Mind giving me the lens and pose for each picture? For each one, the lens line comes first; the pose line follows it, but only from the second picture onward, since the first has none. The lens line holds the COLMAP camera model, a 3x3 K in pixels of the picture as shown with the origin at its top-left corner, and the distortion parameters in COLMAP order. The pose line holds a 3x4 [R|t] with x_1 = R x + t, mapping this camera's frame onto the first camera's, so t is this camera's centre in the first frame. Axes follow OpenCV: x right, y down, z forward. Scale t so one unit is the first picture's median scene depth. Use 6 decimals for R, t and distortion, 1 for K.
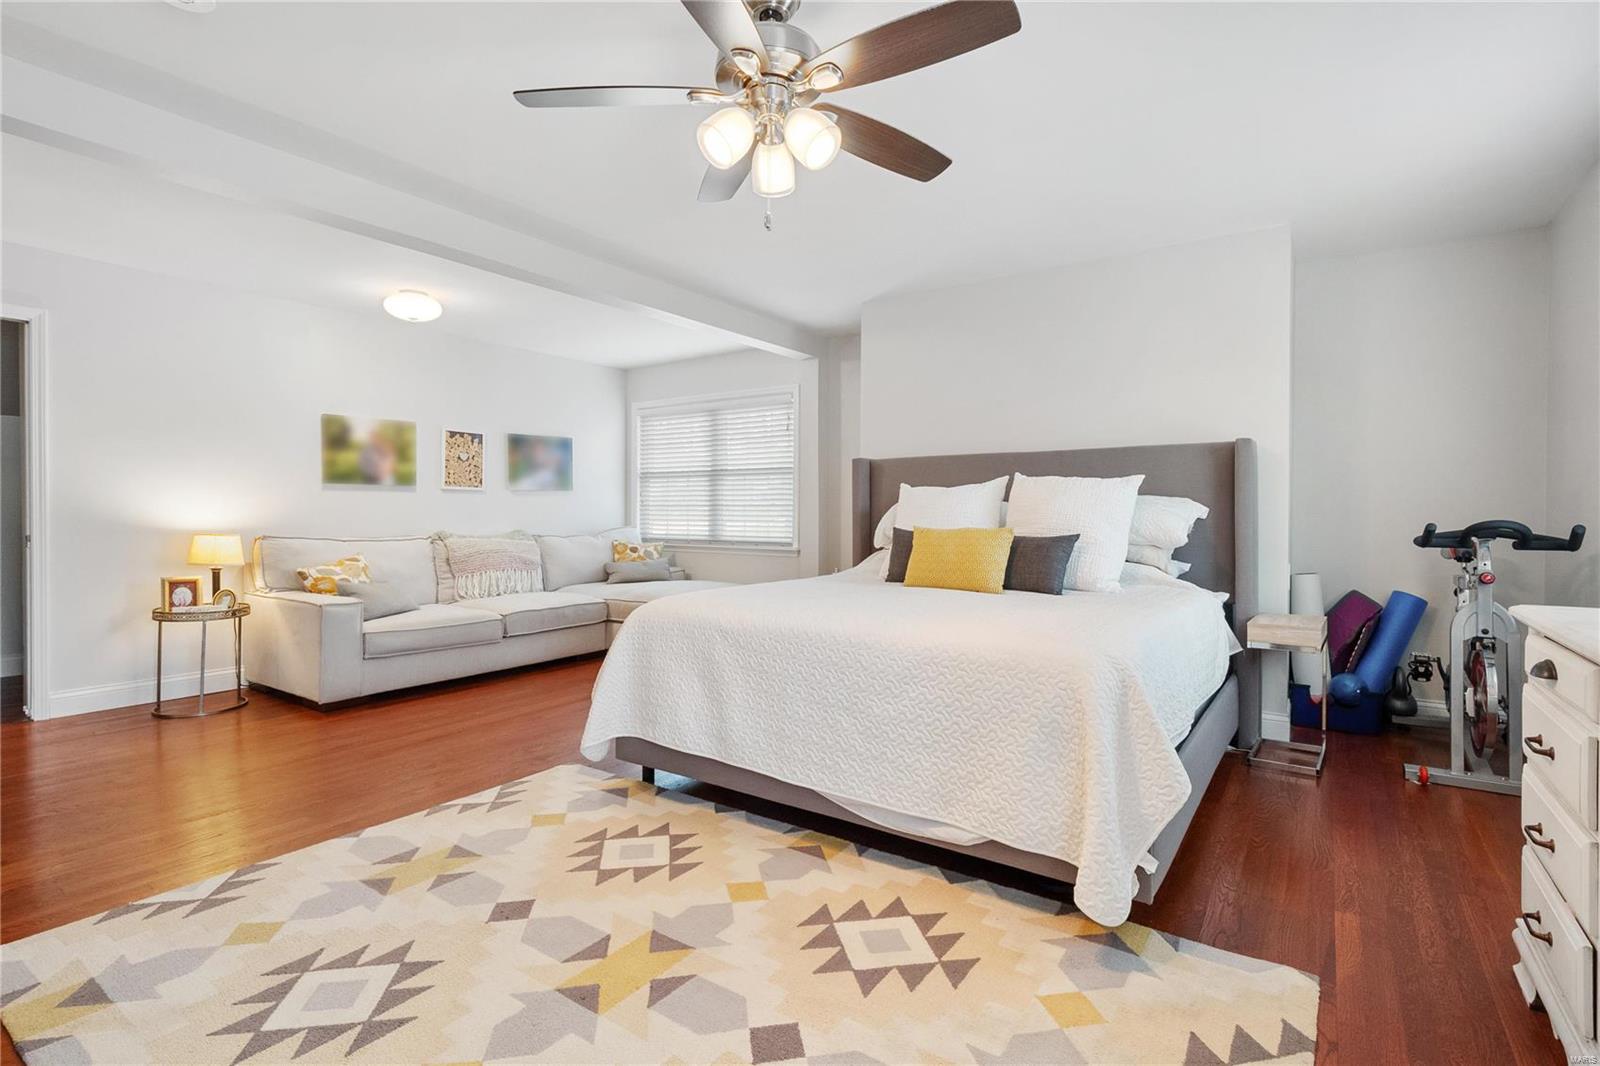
lens RADIAL K [[760.1, 0, 801.1], [0, 760.1, 541.6], [0, 0, 1]] dist [-0.001696, -0.000466]
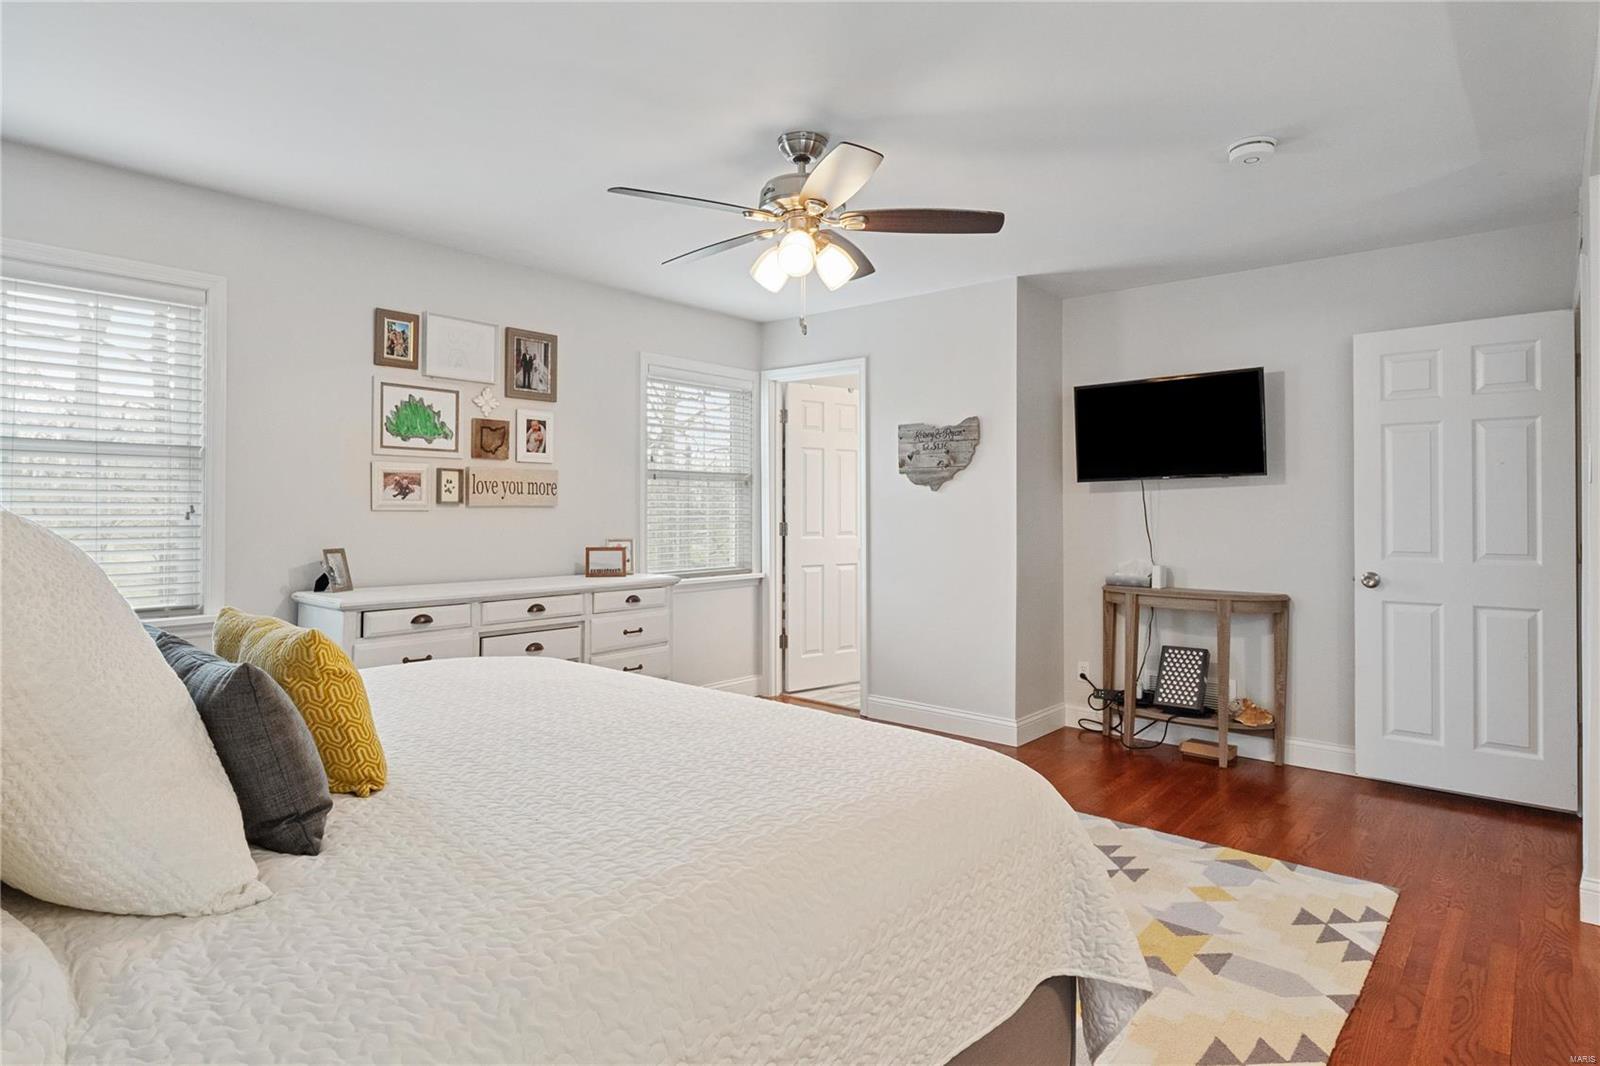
lens RADIAL K [[911.2, 0, 791.8], [0, 911.2, 525.1], [0, 0, 1]] dist [0.026791, -0.002194]
pose [[-0.993512, -0.005089, 0.113616, -0.173365], [0.000244, 0.998901, 0.046879, -0.141252], [-0.113730, 0.046603, -0.992418, 2.208005]]
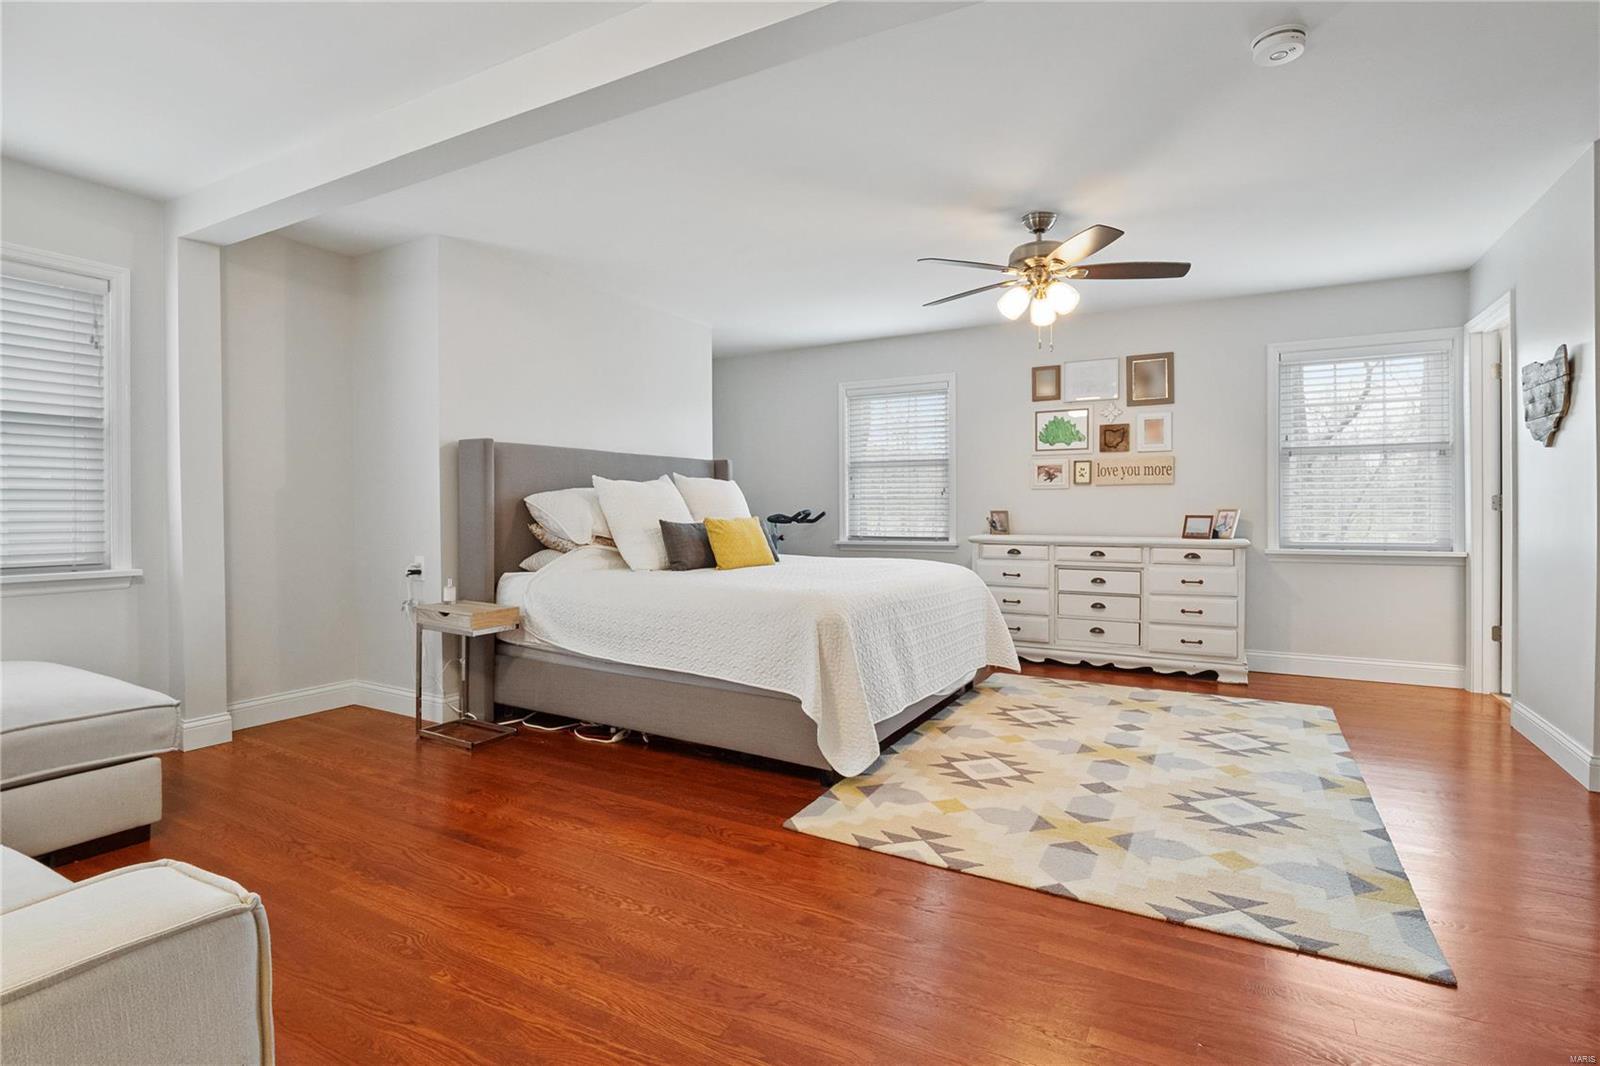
lens RADIAL K [[760.1, 0, 801.1], [0, 760.1, 541.6], [0, 0, 1]] dist [-0.001696, -0.000466]
pose [[-0.103824, -0.039249, 0.993821, -1.556923], [0.032297, 0.998561, 0.042810, -0.045743], [-0.994071, 0.036543, -0.102407, 1.529948]]
